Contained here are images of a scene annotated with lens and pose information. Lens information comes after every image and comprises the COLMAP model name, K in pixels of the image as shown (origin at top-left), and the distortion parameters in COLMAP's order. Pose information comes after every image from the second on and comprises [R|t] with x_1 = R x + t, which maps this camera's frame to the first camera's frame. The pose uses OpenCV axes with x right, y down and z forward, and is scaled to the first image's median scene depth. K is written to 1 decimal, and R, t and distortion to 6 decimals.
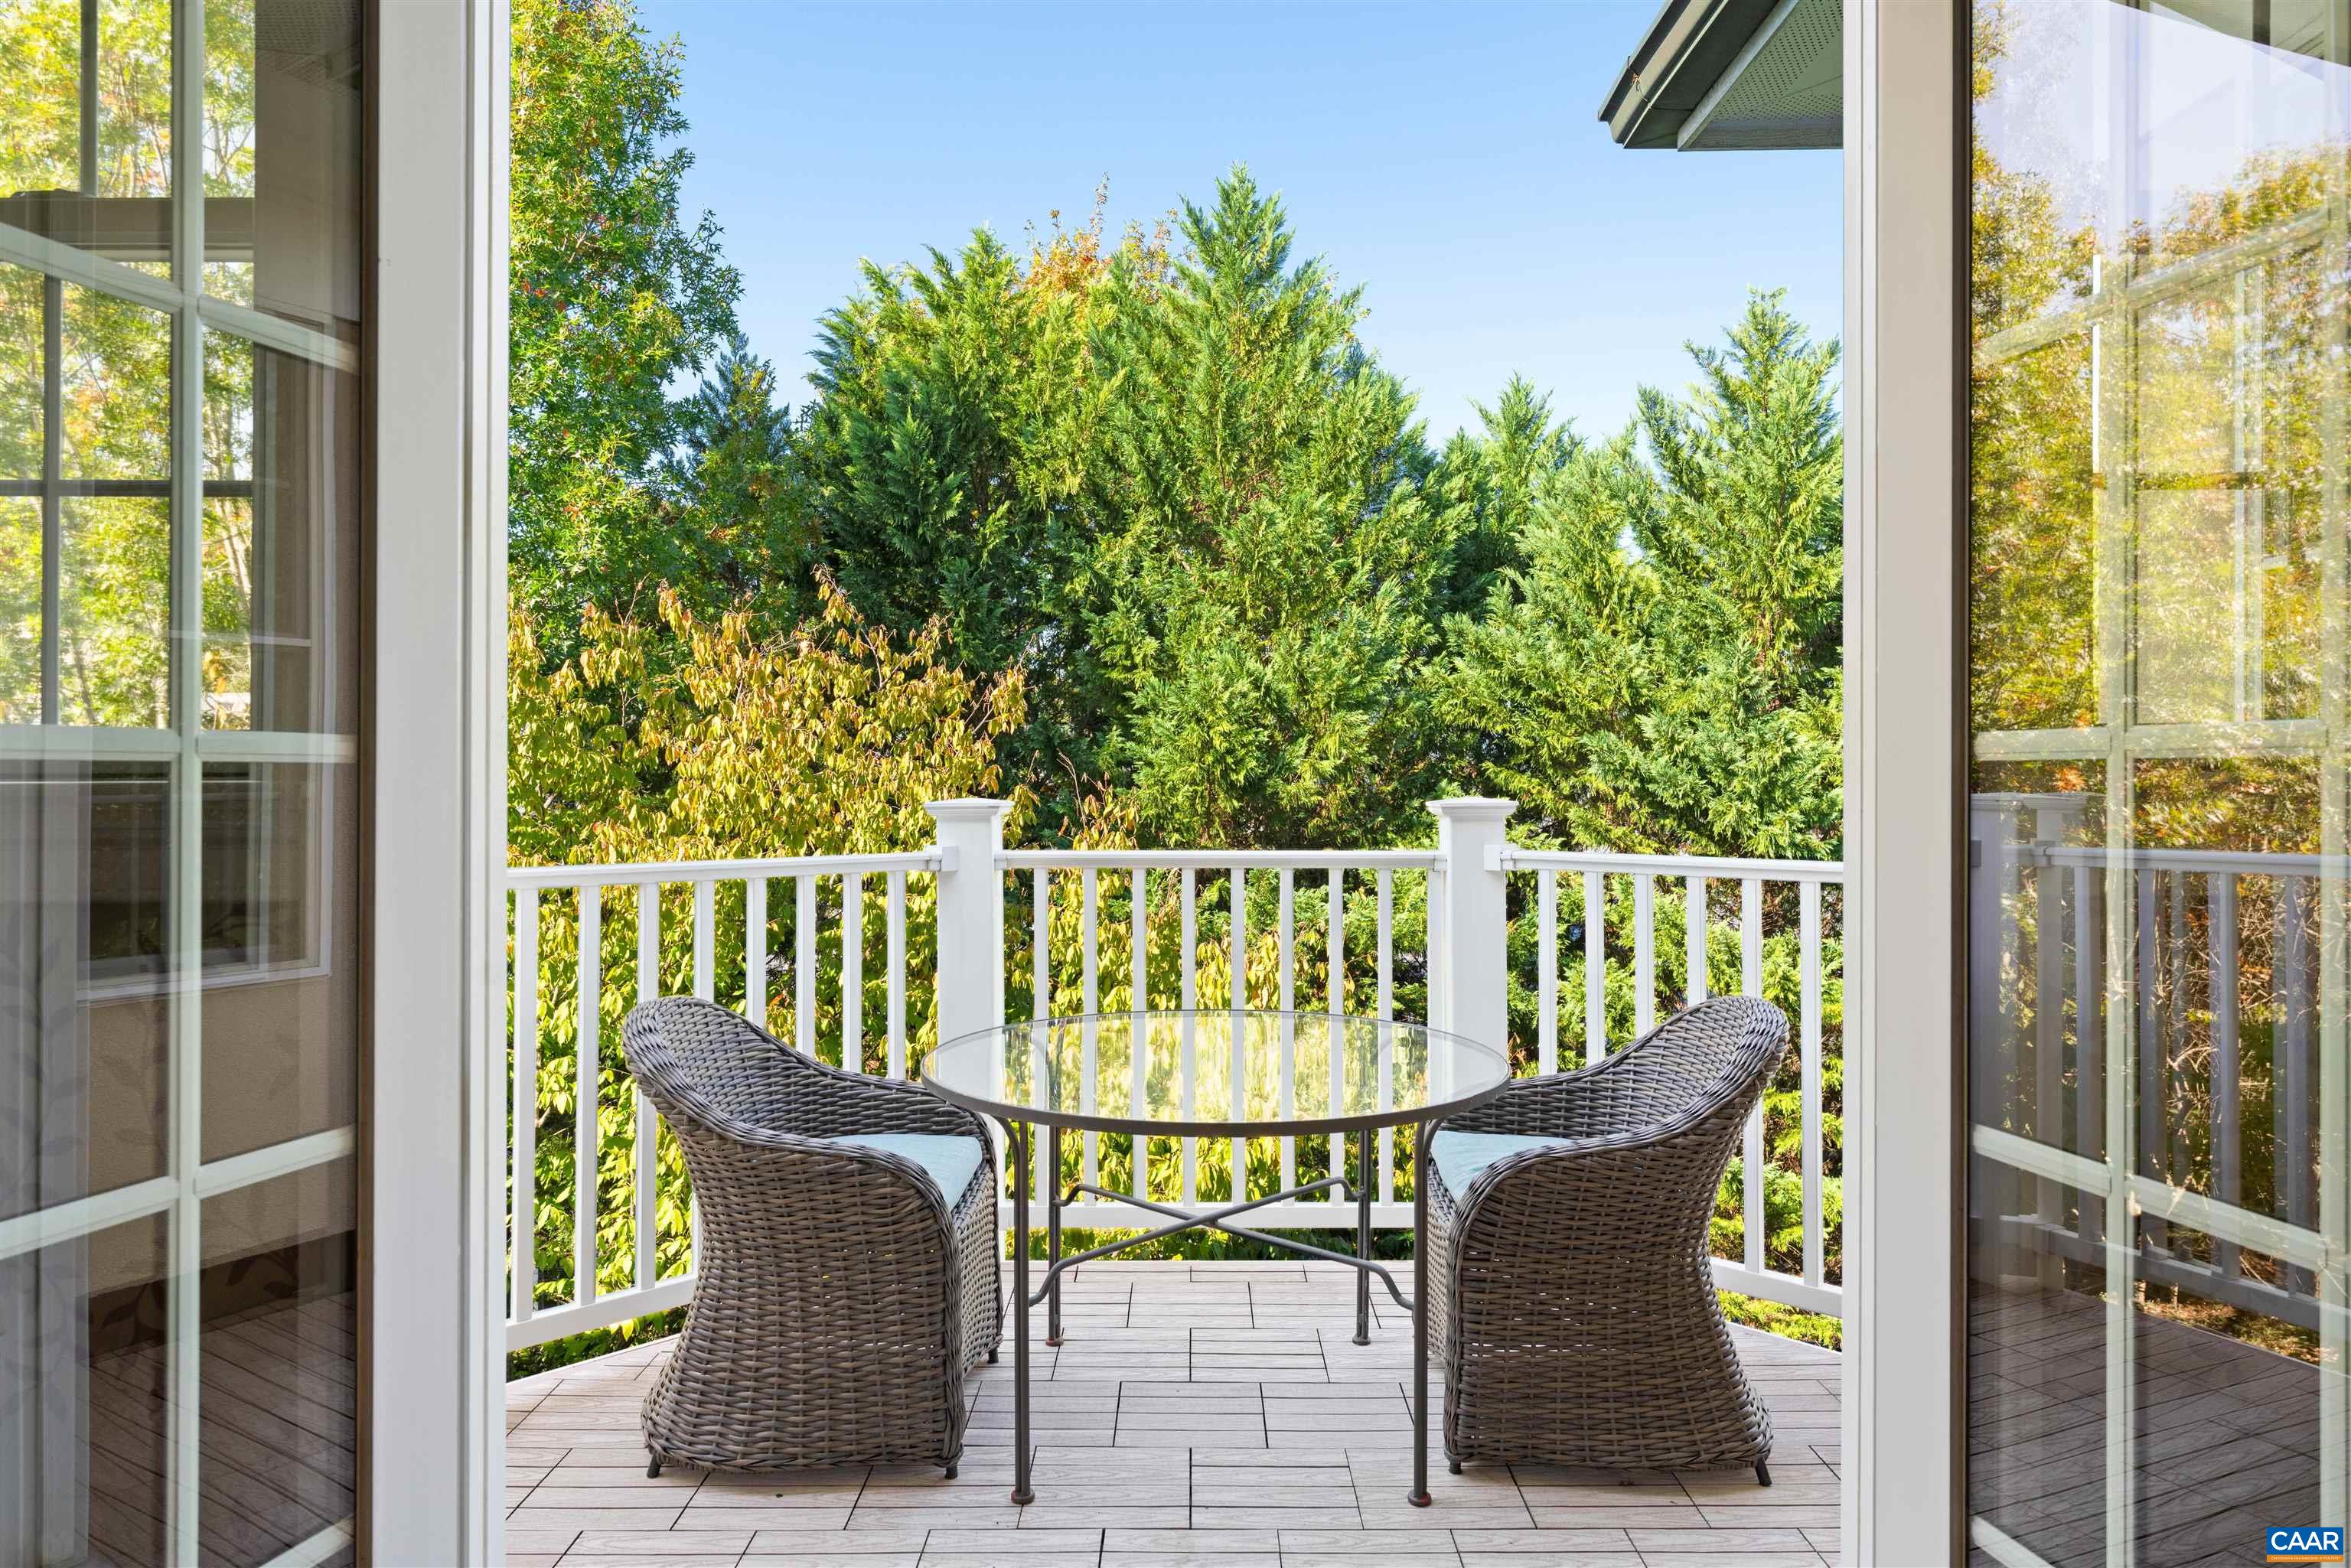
lens RADIAL K [[1465.0, 0, 1175.5], [0, 1465.0, 784.0], [0, 0, 1]] dist [0.001803, 0.000132]
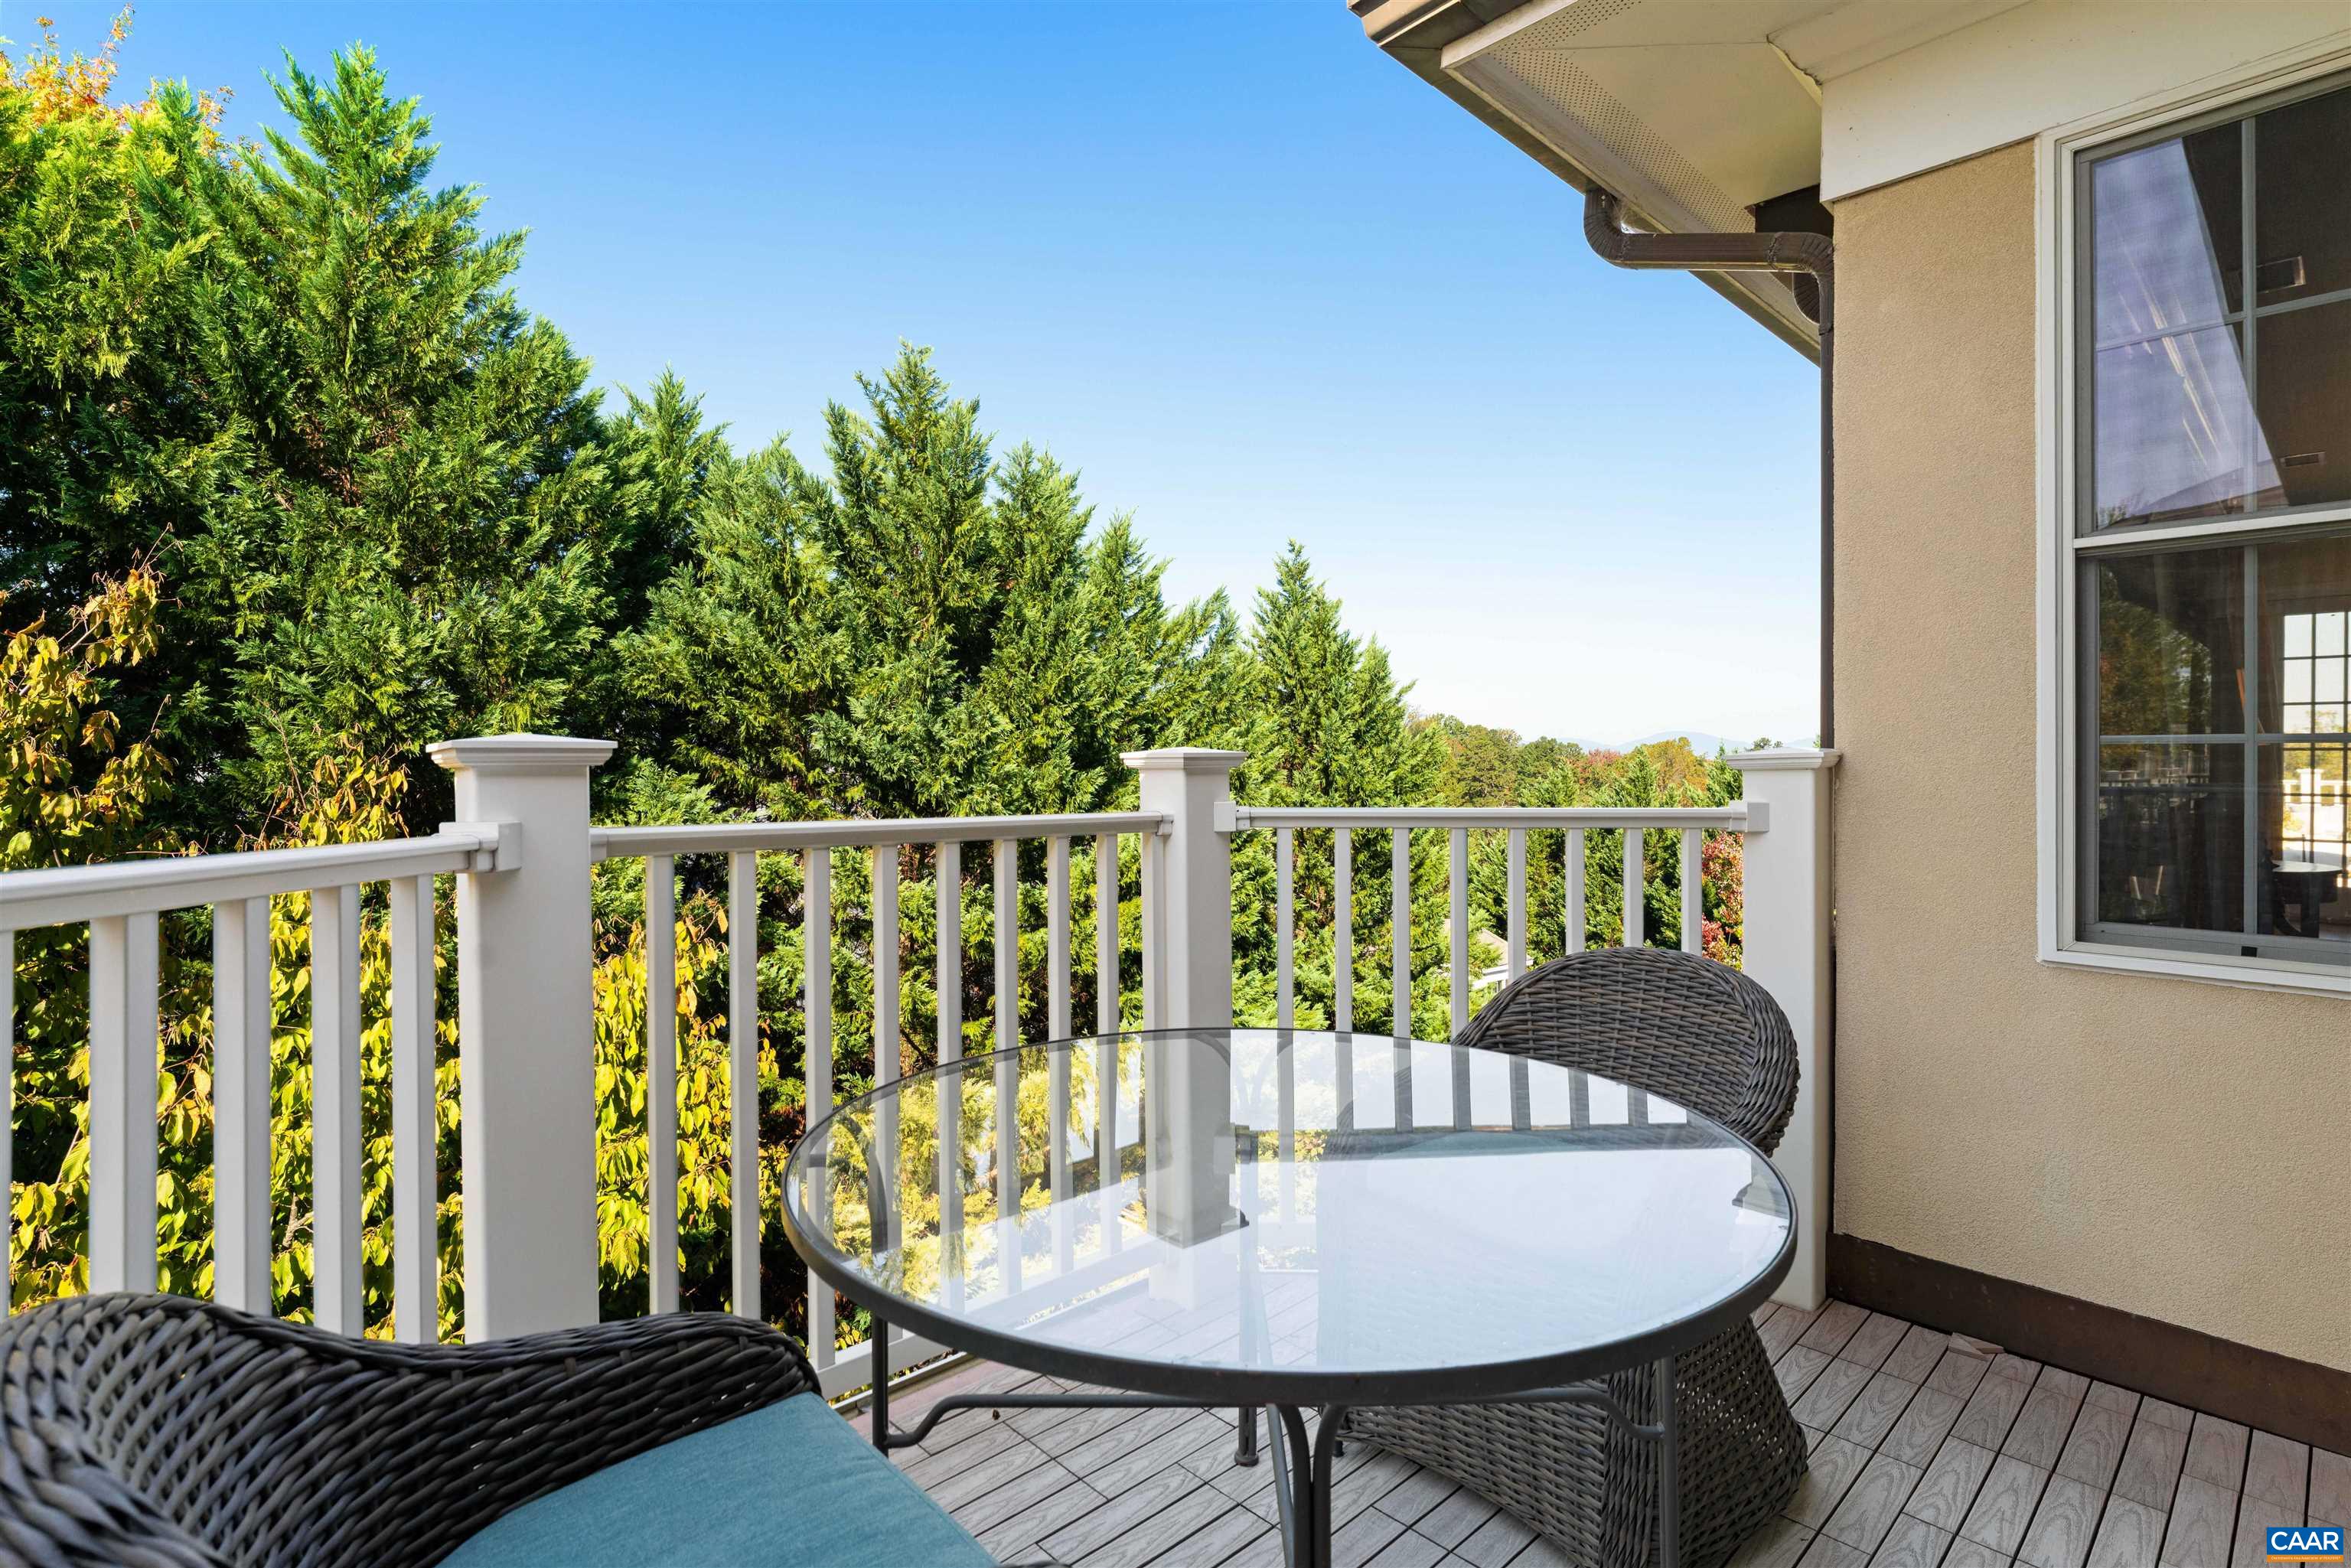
lens RADIAL K [[1142.9, 0, 1175.5], [0, 1142.9, 784.0], [0, 0, 1]] dist [-0.004570, 0.001408]
pose [[0.714888, -0.003902, 0.699228, -0.093775], [-0.000321, 0.999982, 0.005908, 0.011418], [-0.699239, -0.004448, 0.714874, 0.193144]]
